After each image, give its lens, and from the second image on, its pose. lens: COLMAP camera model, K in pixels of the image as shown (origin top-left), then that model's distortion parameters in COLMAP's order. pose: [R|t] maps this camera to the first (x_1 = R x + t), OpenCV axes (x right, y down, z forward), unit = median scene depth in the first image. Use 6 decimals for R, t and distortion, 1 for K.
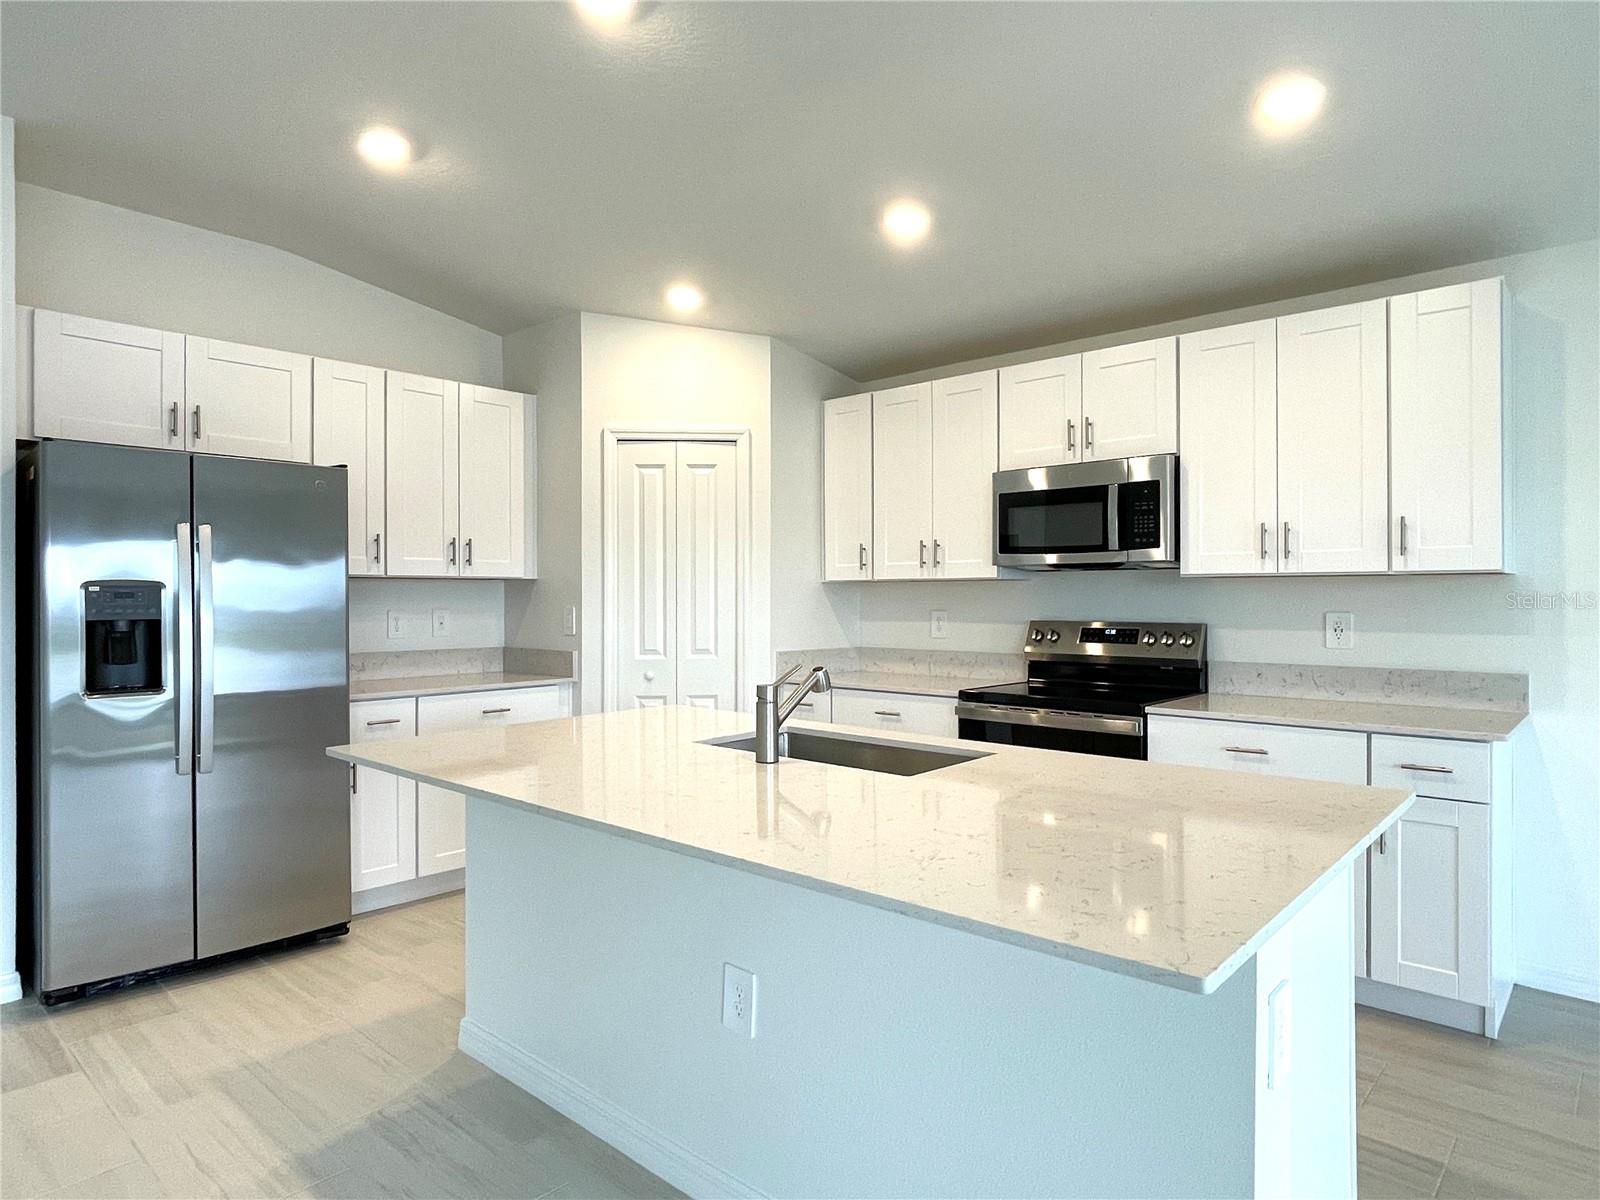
lens RADIAL K [[939.7, 0, 800.0], [0, 939.7, 600.0], [0, 0, 1]] dist [0.000614, -0.002193]
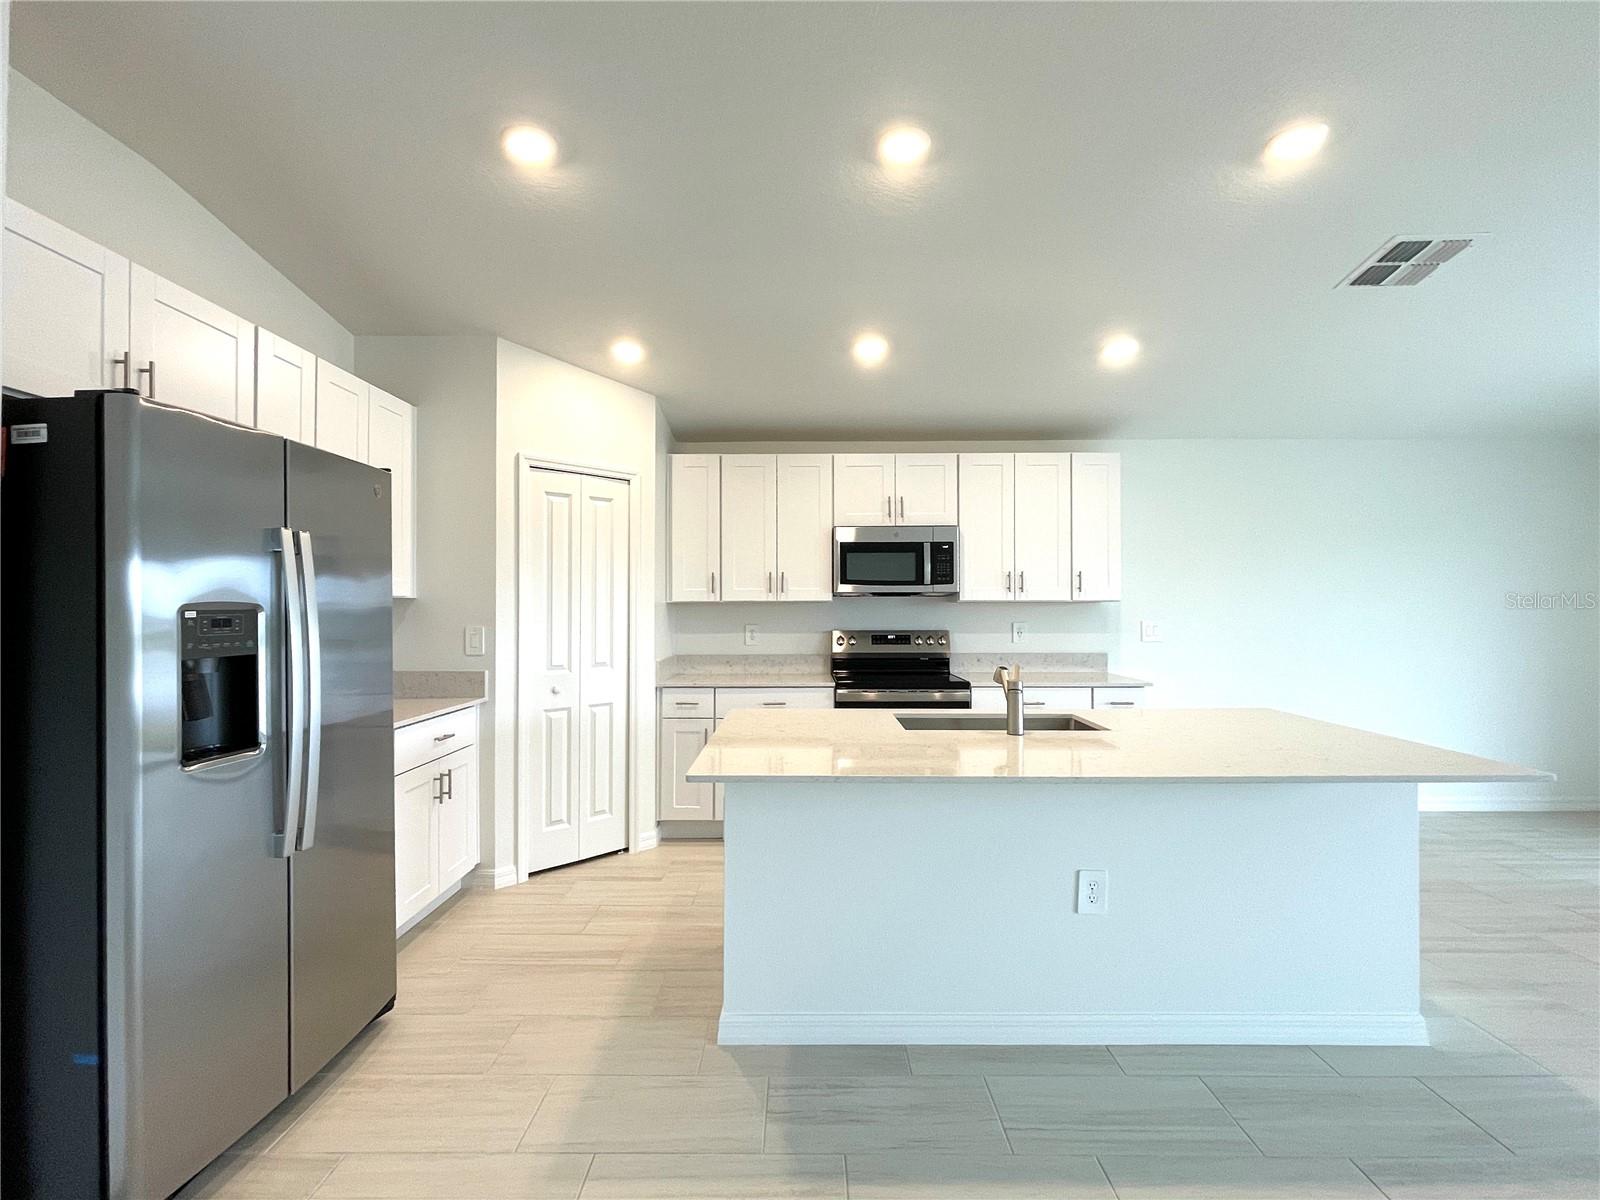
lens RADIAL K [[734.9, 0, 800.0], [0, 734.9, 600.0], [0, 0, 1]] dist [0.000570, -0.000263]
pose [[0.745829, 0.006700, 0.666104, -0.600041], [0.003614, 0.999894, -0.014104, -0.010310], [-0.666128, 0.012927, 0.745726, 0.220287]]
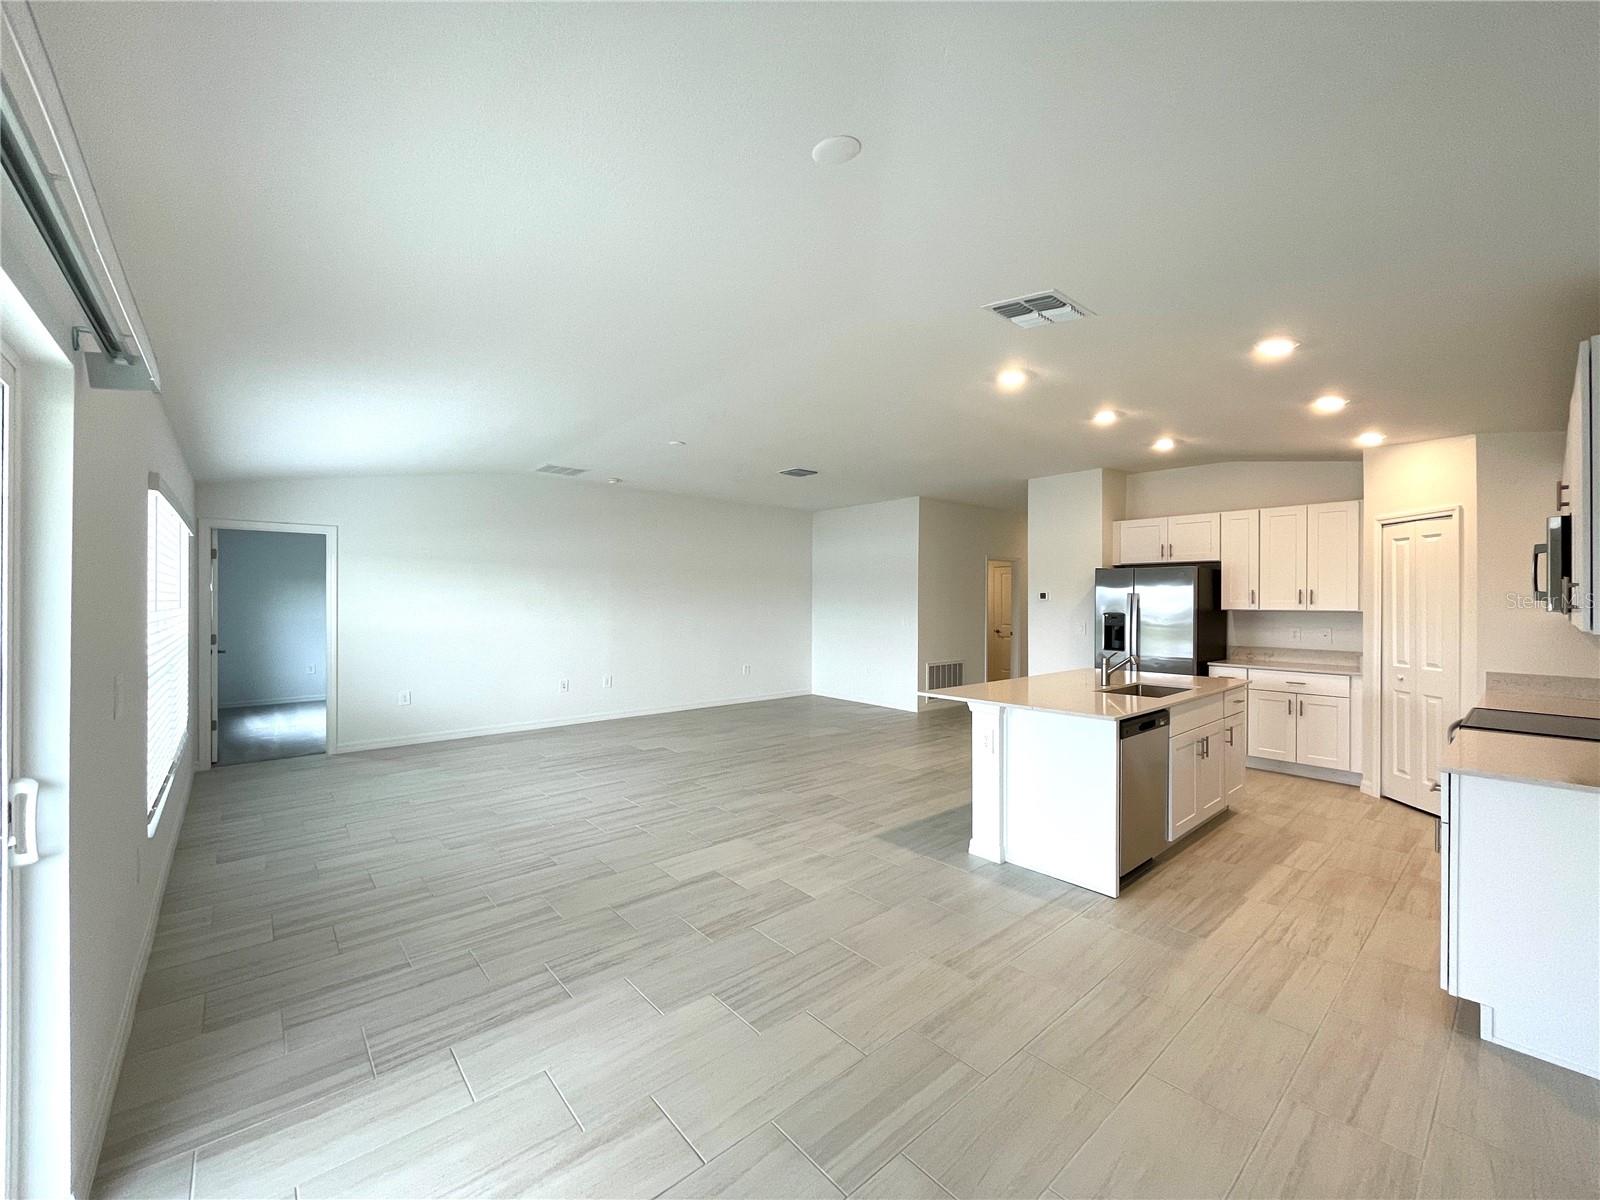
lens RADIAL K [[642.7, 0, 800.0], [0, 642.7, 600.0], [0, 0, 1]] dist [-0.013491, -0.000149]
pose [[-0.115391, -0.002761, -0.993316, 1.136089], [-0.011234, 0.999936, -0.001474, -0.037488], [0.993257, 0.010989, -0.115415, 0.182071]]
